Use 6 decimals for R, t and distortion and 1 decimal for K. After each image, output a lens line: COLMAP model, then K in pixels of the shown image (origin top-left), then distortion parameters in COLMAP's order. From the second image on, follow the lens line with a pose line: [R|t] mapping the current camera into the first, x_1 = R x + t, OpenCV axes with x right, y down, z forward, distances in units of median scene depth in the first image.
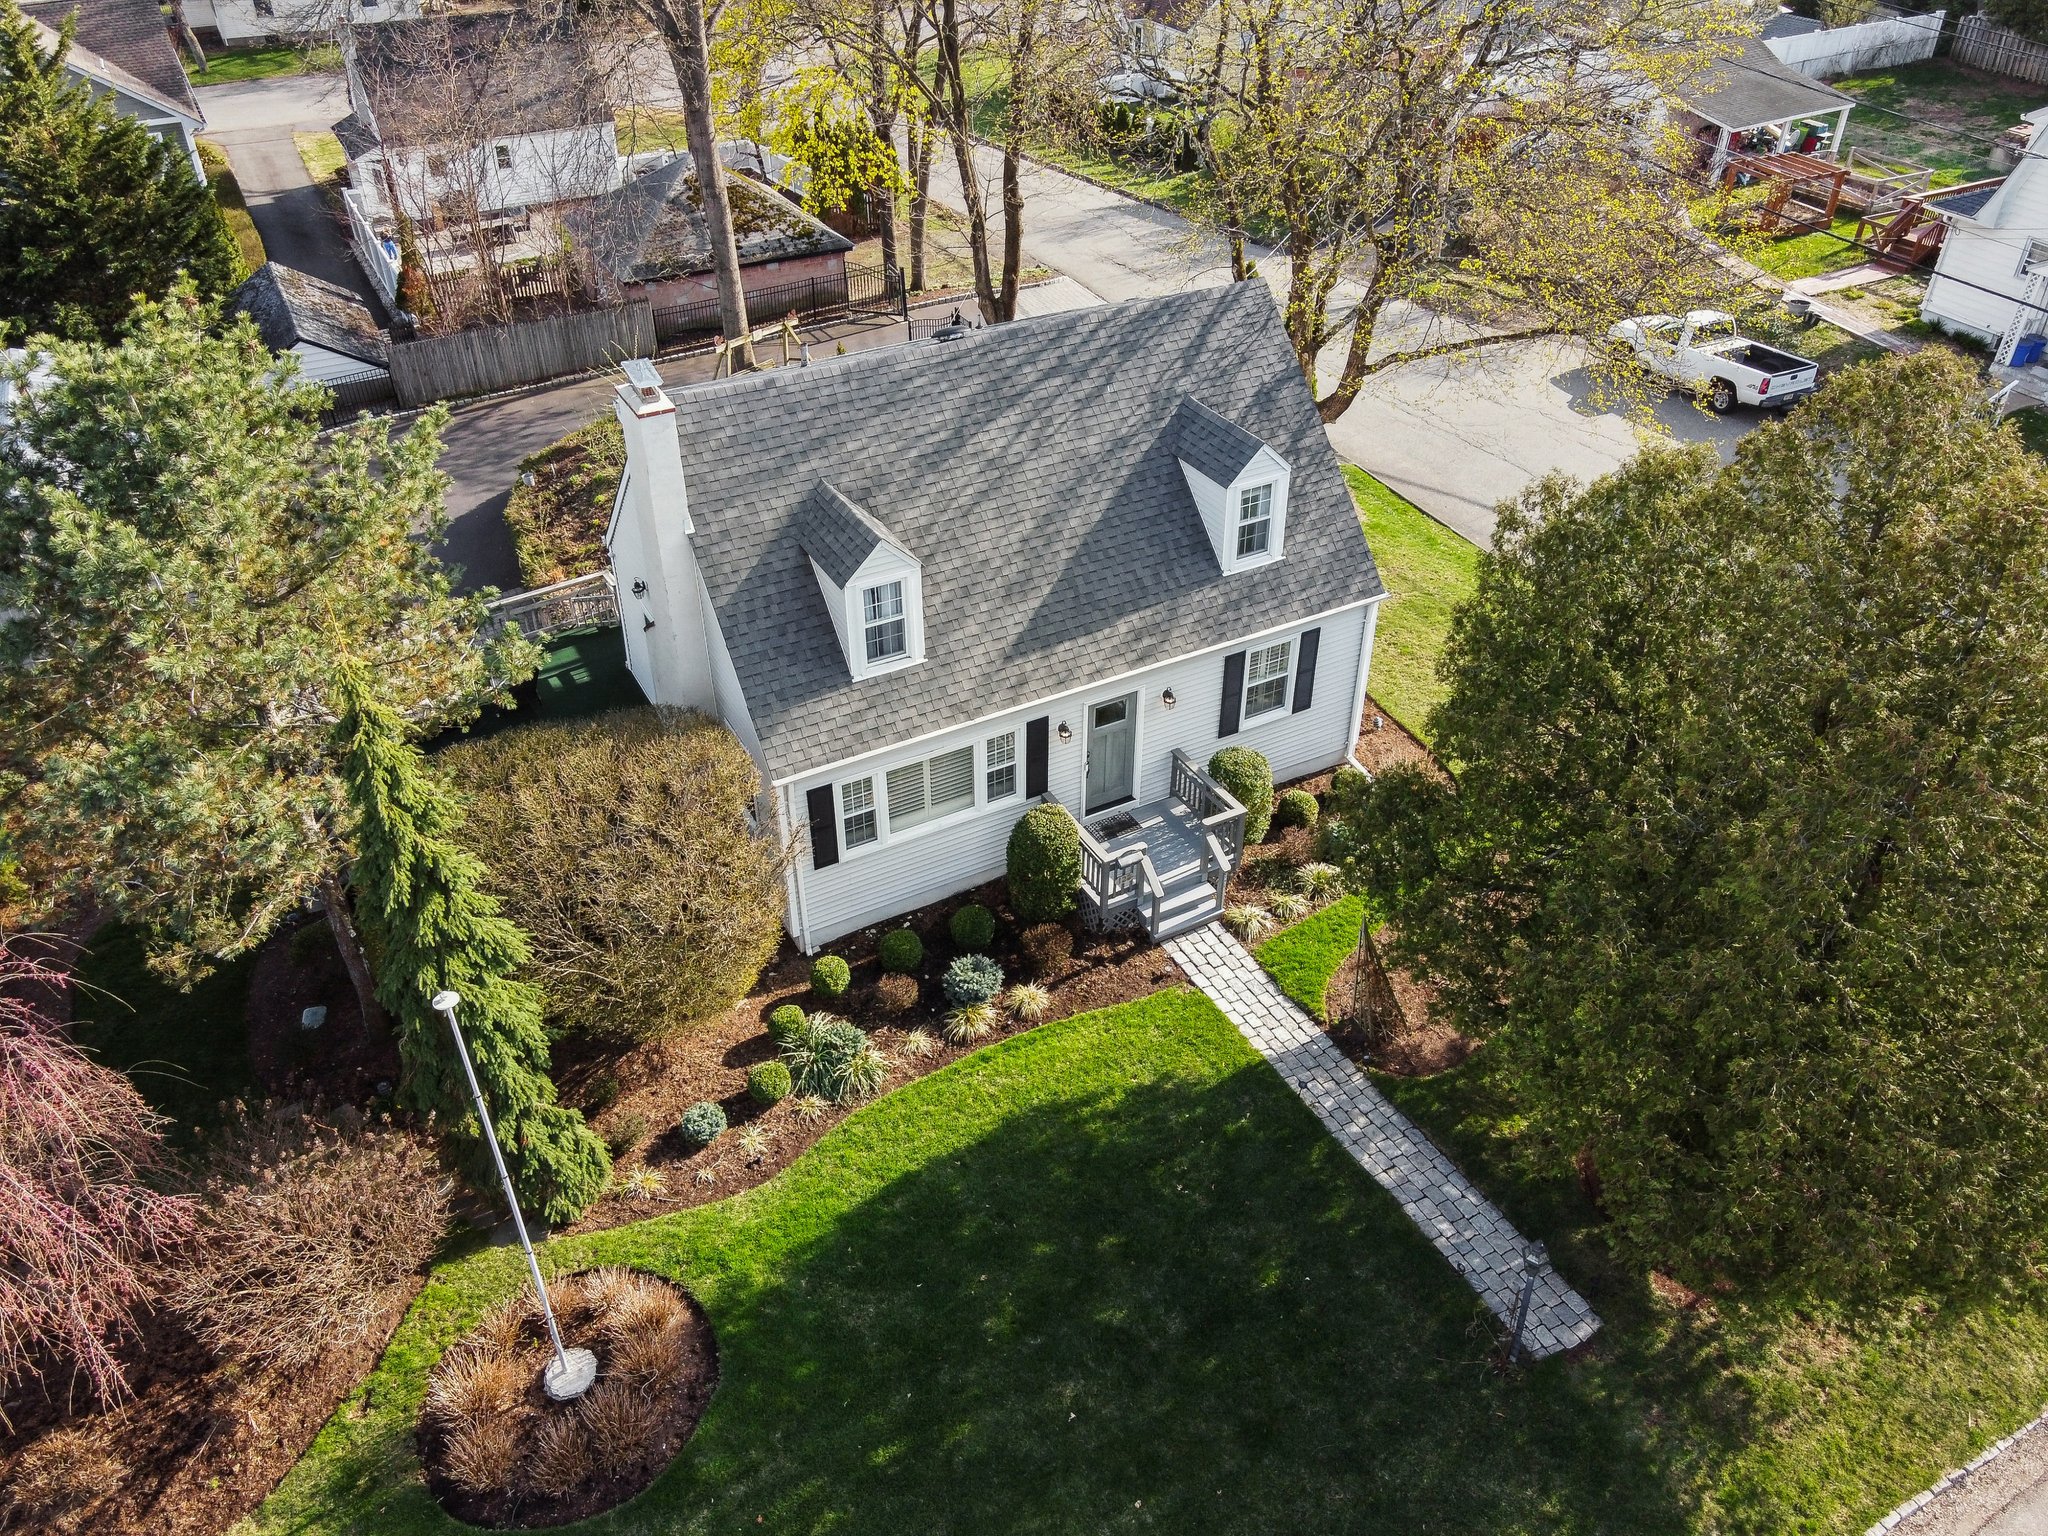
lens RADIAL K [[1583.5, 0, 1027.7], [0, 1583.5, 748.1], [0, 0, 1]] dist [0.002739, 0.013330]
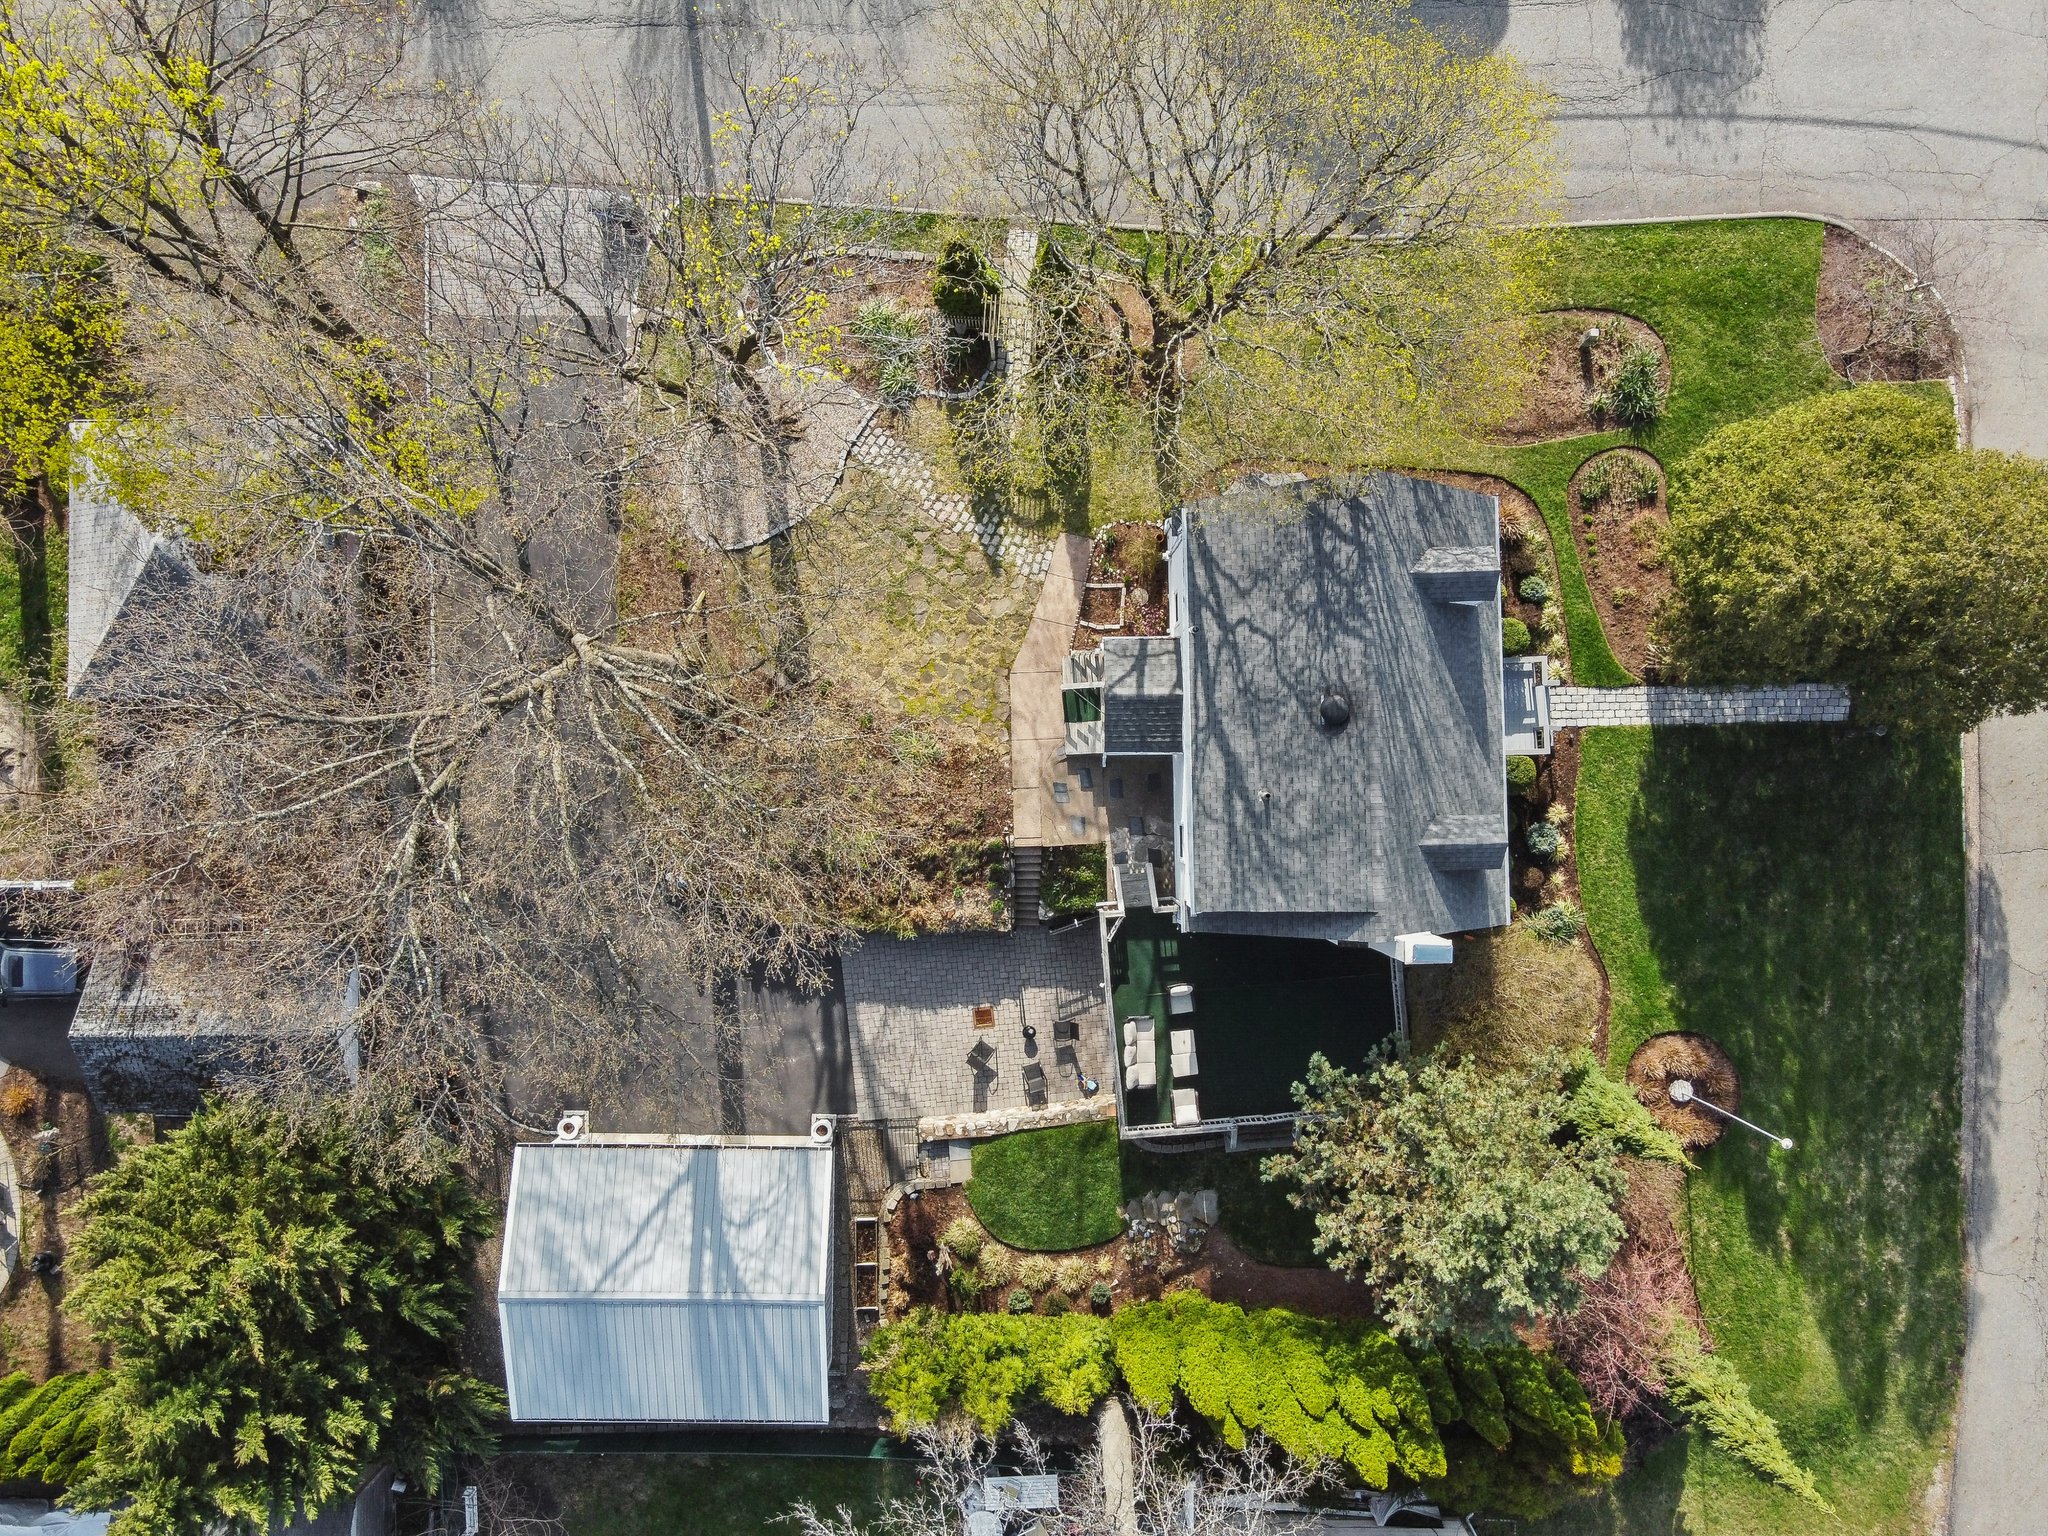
lens RADIAL K [[1583.5, 0, 1034.0], [0, 1583.5, 768.8], [0, 0, 1]] dist [0.002739, 0.013330]
pose [[0.460848, -0.887464, 0.005234, -0.248146], [0.530753, 0.280329, 0.799823, -1.695490], [-0.711281, -0.365819, 0.600213, 0.343414]]
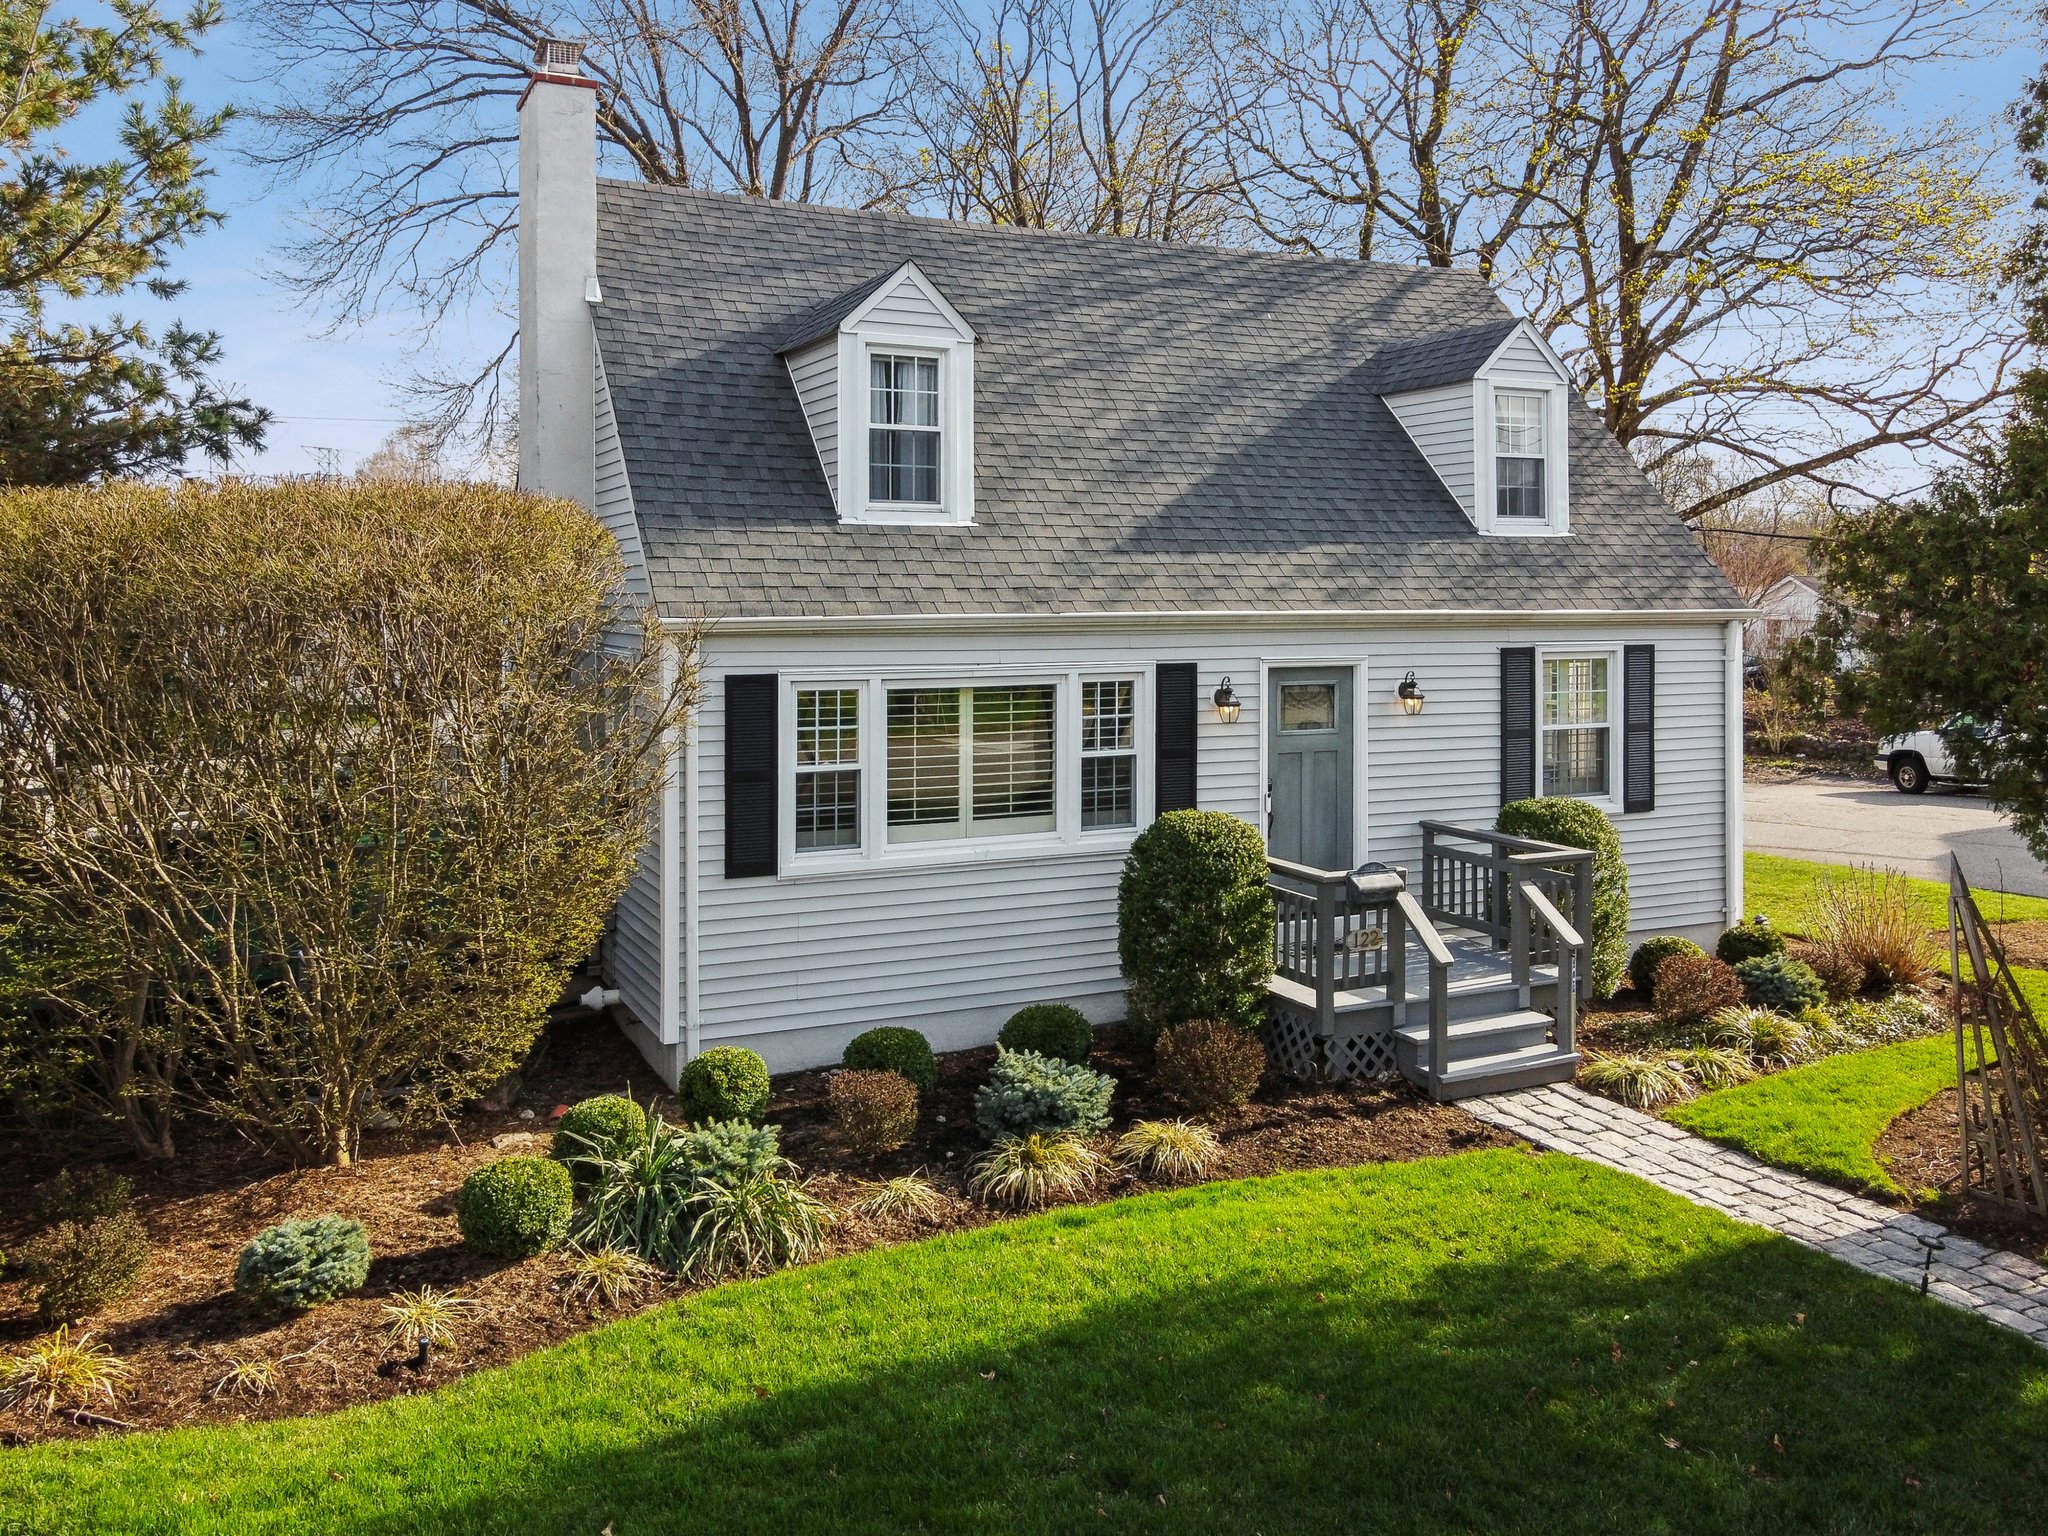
lens RADIAL K [[1583.5, 0, 1037.4], [0, 1583.5, 703.3], [0, 0, 1]] dist [0.002739, 0.013330]
pose [[0.998881, 0.000347, -0.047289, -0.016000], [-0.028145, 0.807955, -0.588571, 0.320504], [0.038003, 0.589244, 0.807061, 0.587467]]
